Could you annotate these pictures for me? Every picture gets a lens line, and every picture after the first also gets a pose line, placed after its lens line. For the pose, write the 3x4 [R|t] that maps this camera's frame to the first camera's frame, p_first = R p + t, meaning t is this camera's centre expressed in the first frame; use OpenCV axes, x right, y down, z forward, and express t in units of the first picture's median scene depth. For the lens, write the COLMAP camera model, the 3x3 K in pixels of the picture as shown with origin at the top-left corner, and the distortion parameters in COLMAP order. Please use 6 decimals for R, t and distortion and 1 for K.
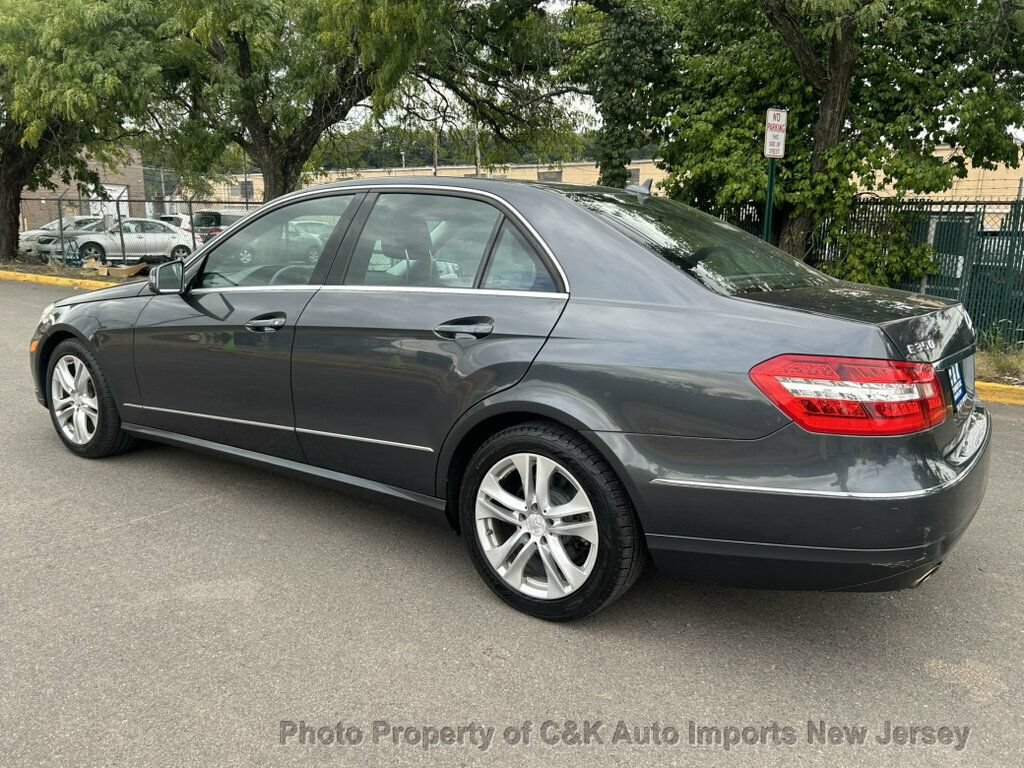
lens RADIAL K [[767.9, 0, 517.0], [0, 767.9, 385.4], [0, 0, 1]] dist [0.057901, -0.065987]
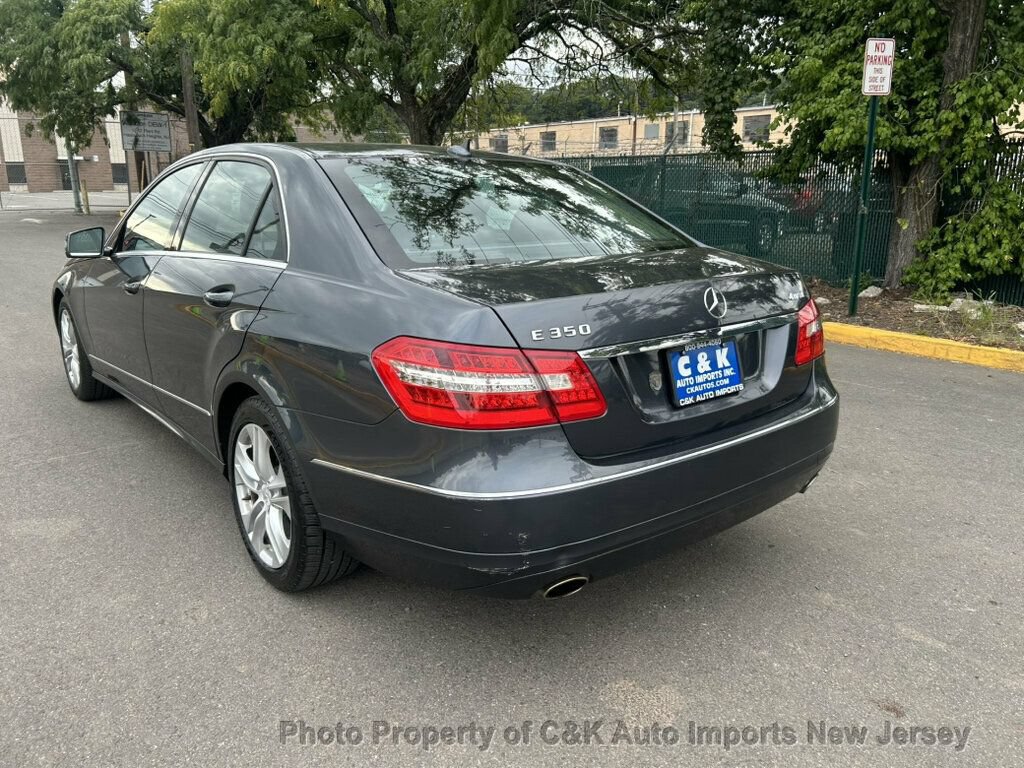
lens RADIAL K [[767.3, 0, 518.6], [0, 767.3, 382.1], [0, 0, 1]] dist [0.054239, -0.053854]
pose [[0.964000, 0.048400, -0.261460, 0.165700], [-0.033925, 0.997646, 0.059597, -0.009955], [0.263729, -0.048581, 0.963373, 0.034188]]
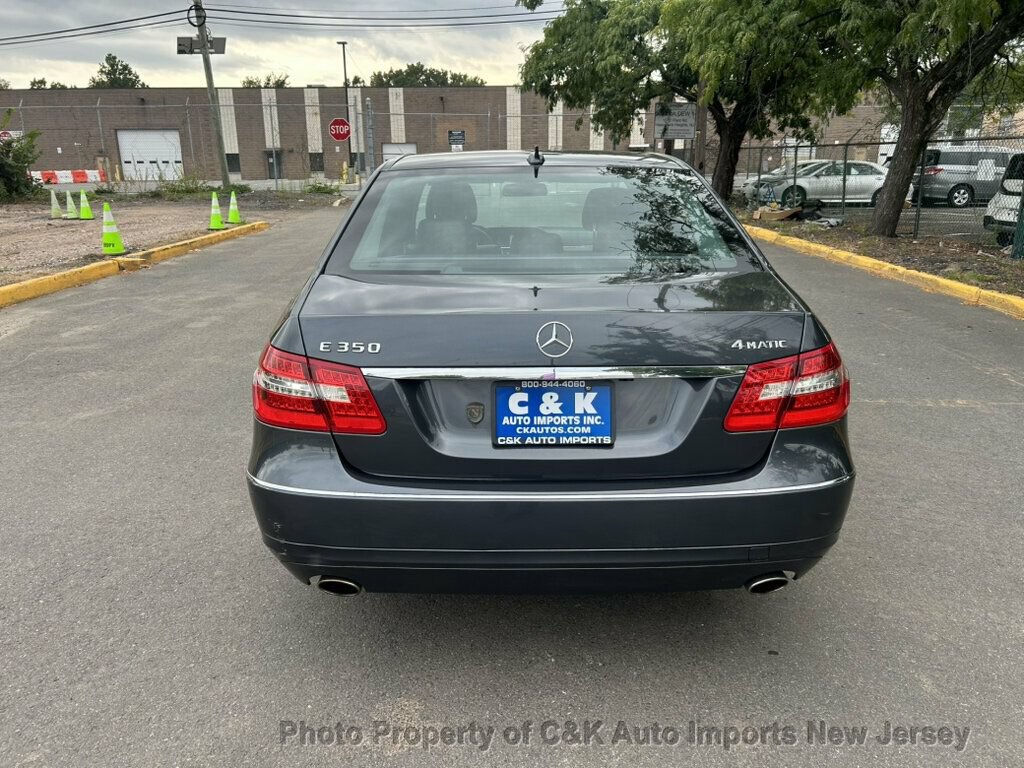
lens RADIAL K [[767.9, 0, 517.0], [0, 767.9, 385.4], [0, 0, 1]] dist [0.057901, -0.065987]
pose [[0.591343, 0.197082, -0.781966, 0.310723], [-0.137660, 0.980114, 0.142920, -0.036435], [0.794583, 0.023131, 0.606714, 0.136564]]
